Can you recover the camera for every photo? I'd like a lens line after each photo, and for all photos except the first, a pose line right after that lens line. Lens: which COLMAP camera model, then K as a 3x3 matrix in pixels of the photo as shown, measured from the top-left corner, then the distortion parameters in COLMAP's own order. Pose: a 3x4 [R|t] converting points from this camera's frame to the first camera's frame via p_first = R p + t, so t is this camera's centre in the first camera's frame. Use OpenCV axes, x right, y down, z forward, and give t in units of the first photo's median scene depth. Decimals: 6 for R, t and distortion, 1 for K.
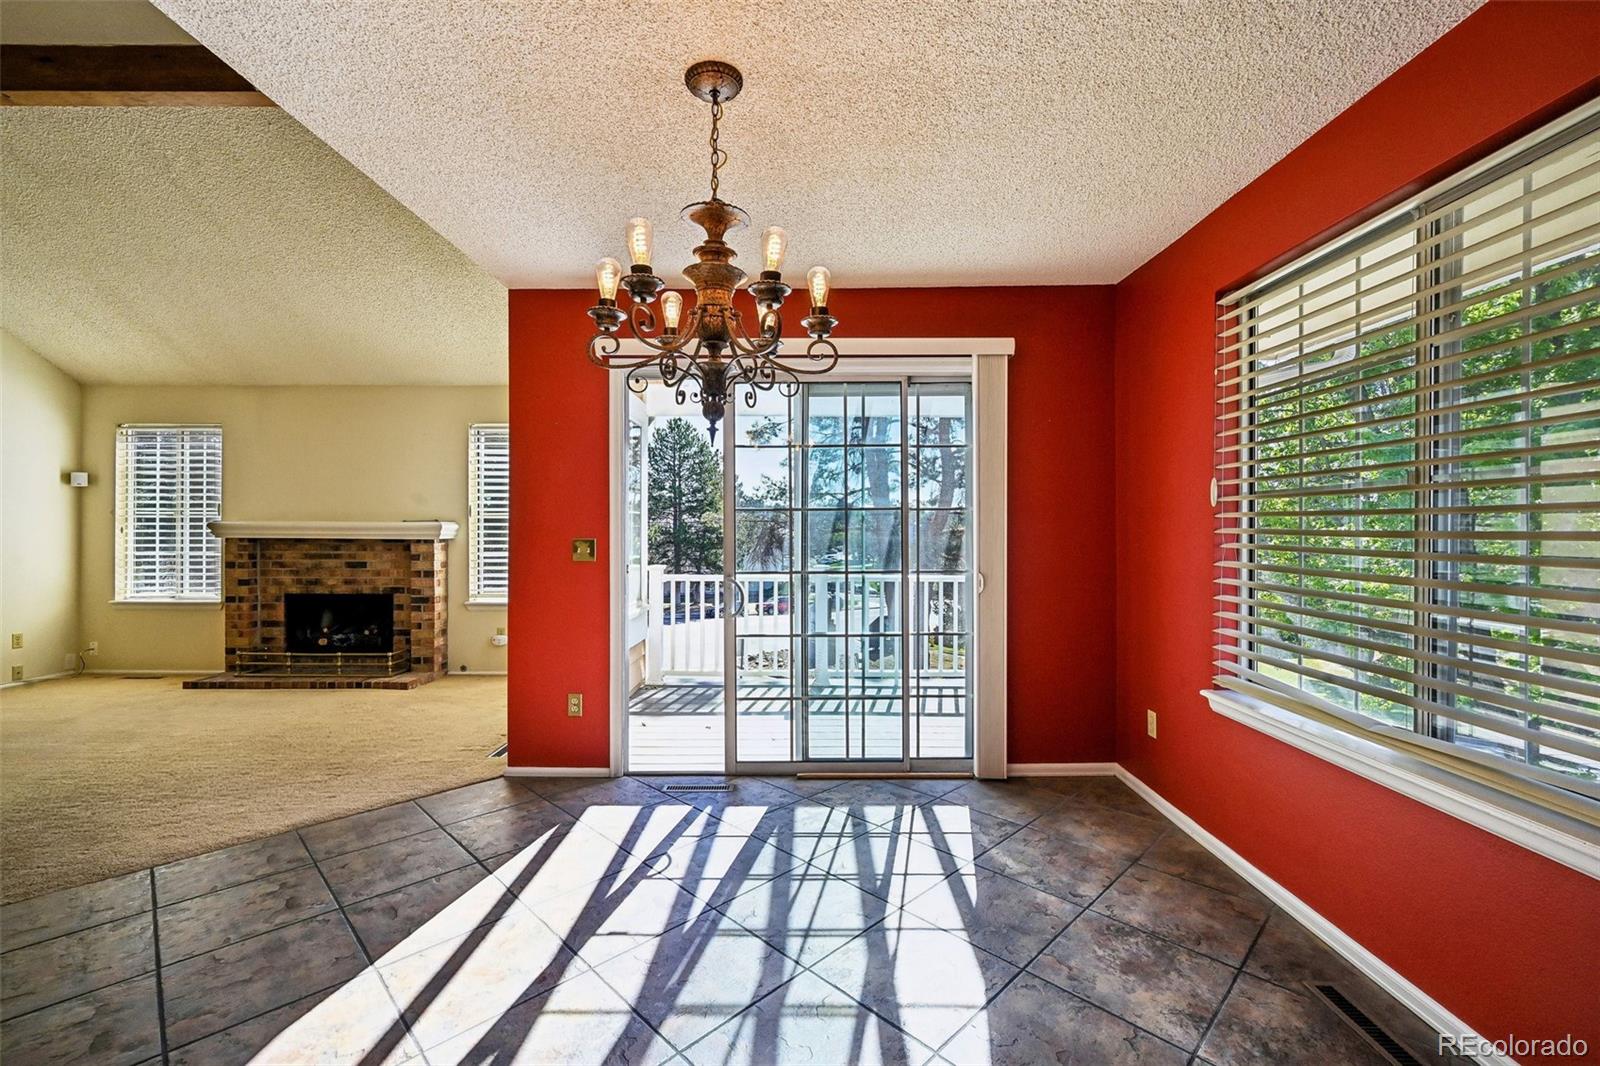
lens RADIAL K [[670.4, 0, 819.9], [0, 670.4, 534.7], [0, 0, 1]] dist [-0.000106, 0.000667]
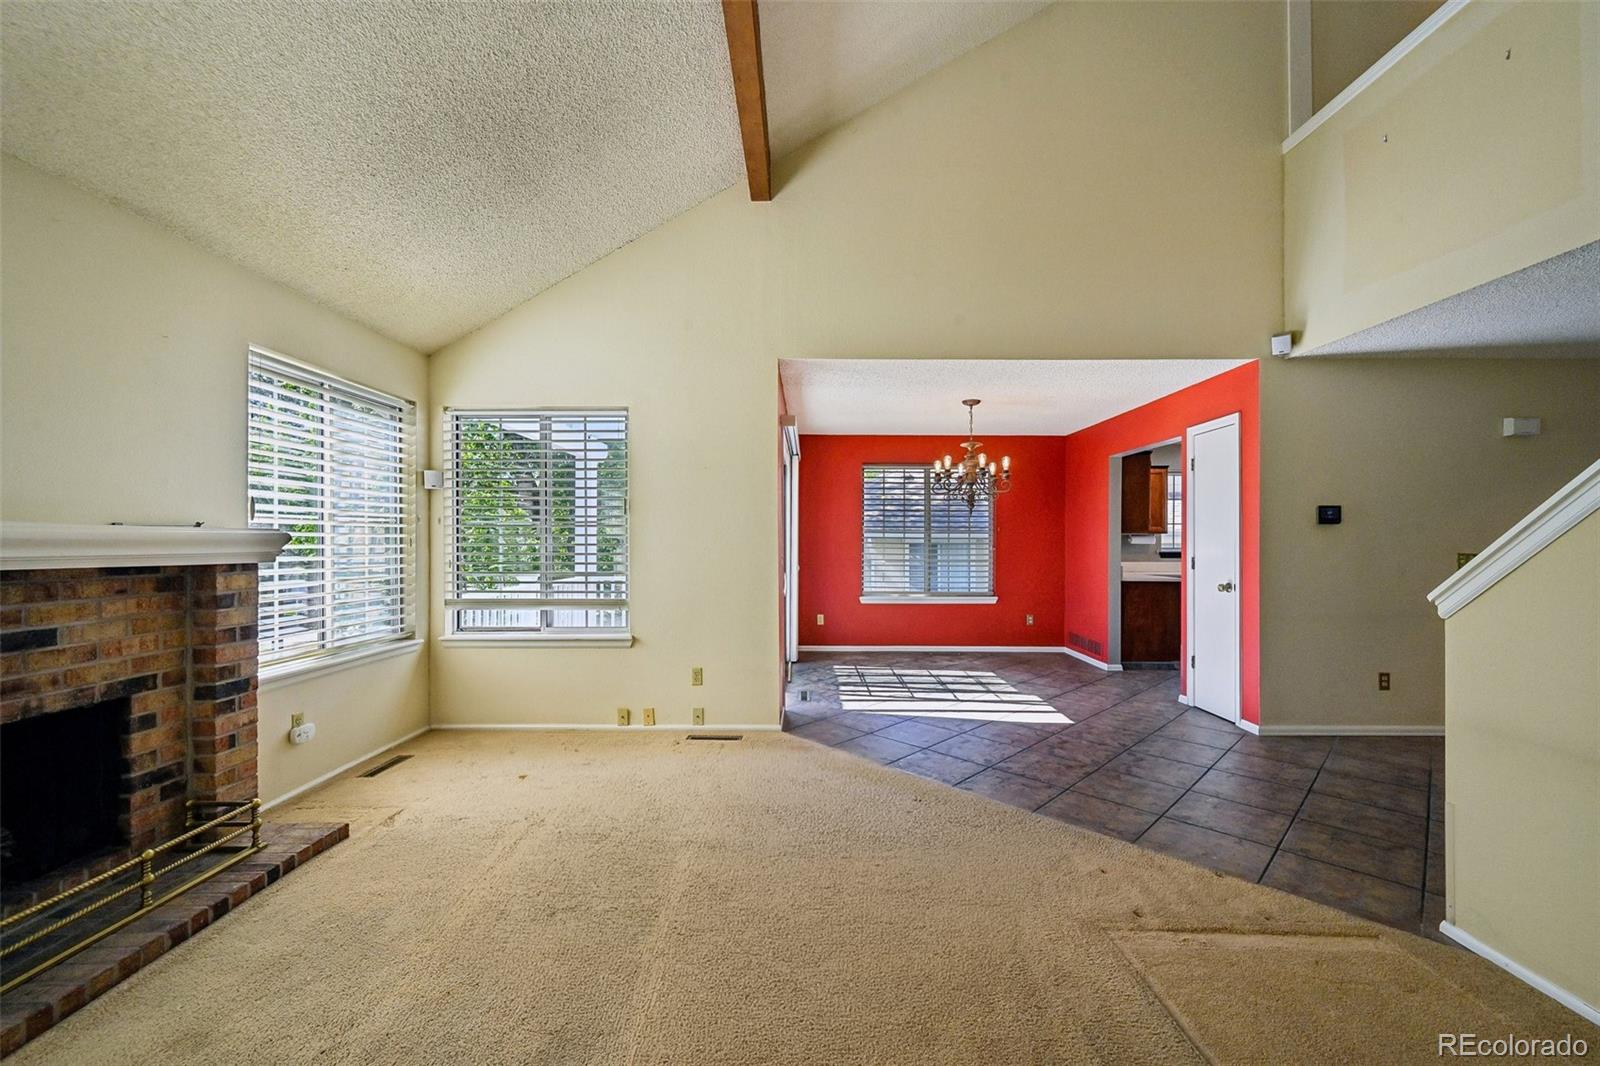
lens RADIAL K [[626.9, 0, 781.6], [0, 626.9, 542.1], [0, 0, 1]] dist [0.007437, 0.000291]
pose [[0.047139, -0.001912, 0.998887, -1.687022], [0.006328, 0.999979, 0.001615, -0.011636], [-0.998868, 0.006245, 0.047150, 0.940282]]
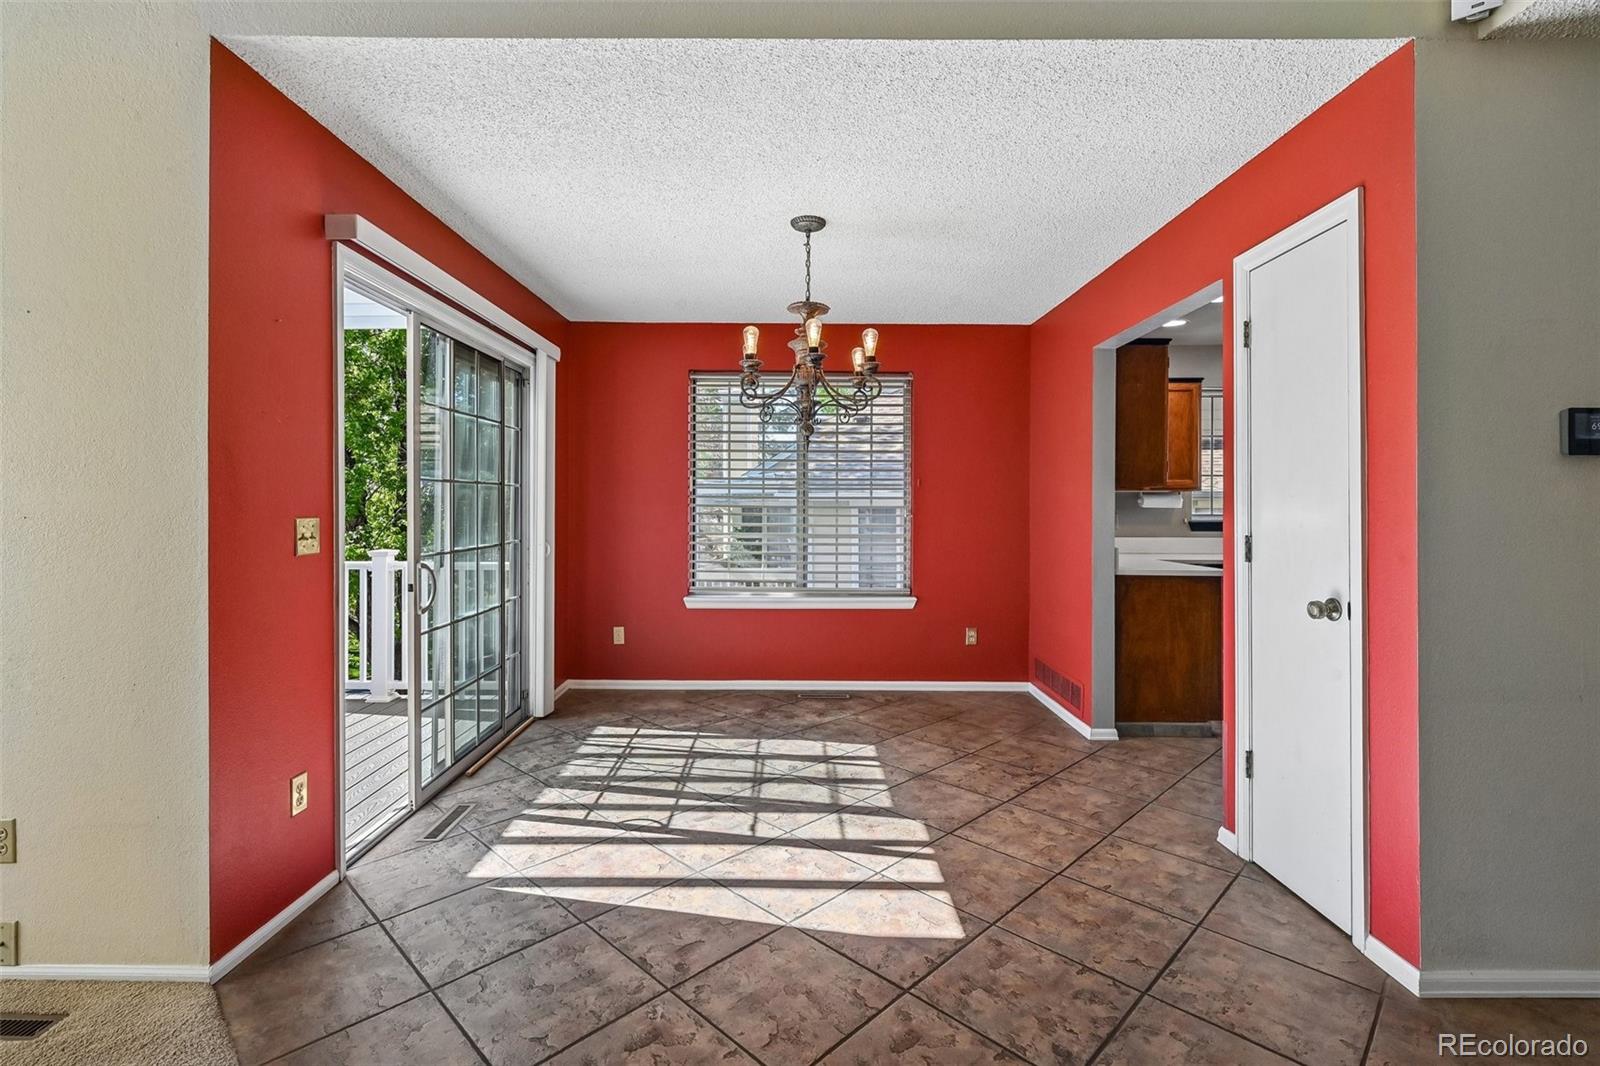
lens RADIAL K [[716.6, 0, 778.9], [0, 716.6, 501.3], [0, 0, 1]] dist [-0.001647, 0.001725]
pose [[0.037284, 0.005539, 0.999289, -0.998859], [0.004806, 0.999972, -0.005722, -0.003061], [-0.999293, 0.005016, 0.037257, 0.545649]]
